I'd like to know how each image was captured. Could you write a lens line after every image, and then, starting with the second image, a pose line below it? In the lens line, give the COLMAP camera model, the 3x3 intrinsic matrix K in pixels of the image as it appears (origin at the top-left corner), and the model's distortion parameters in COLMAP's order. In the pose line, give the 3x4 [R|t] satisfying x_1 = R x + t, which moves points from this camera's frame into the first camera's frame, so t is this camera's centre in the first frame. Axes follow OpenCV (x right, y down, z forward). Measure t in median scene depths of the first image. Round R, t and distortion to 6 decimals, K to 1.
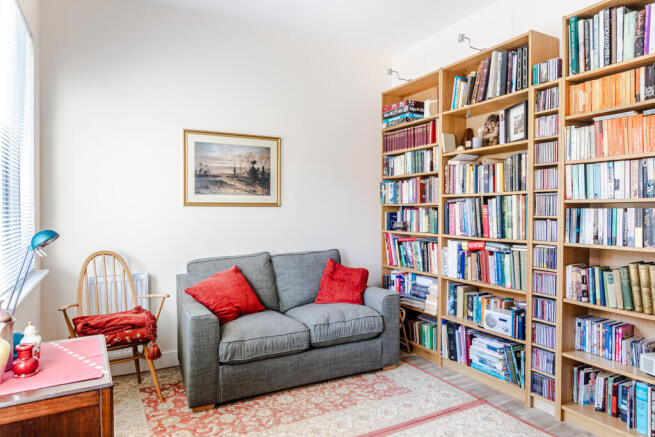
lens RADIAL K [[424.5, 0, 331.7], [0, 424.5, 215.9], [0, 0, 1]] dist [0.001739, 0.001825]
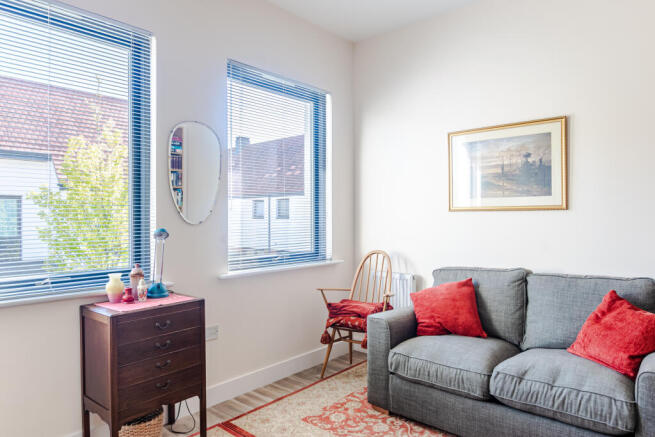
lens RADIAL K [[424.5, 0, 331.7], [0, 424.5, 215.9], [0, 0, 1]] dist [0.001739, 0.001825]
pose [[0.342616, -0.002021, -0.939473, 0.492945], [-0.003599, 0.999988, -0.003463, -0.008503], [0.939469, 0.004567, 0.342605, 0.424178]]
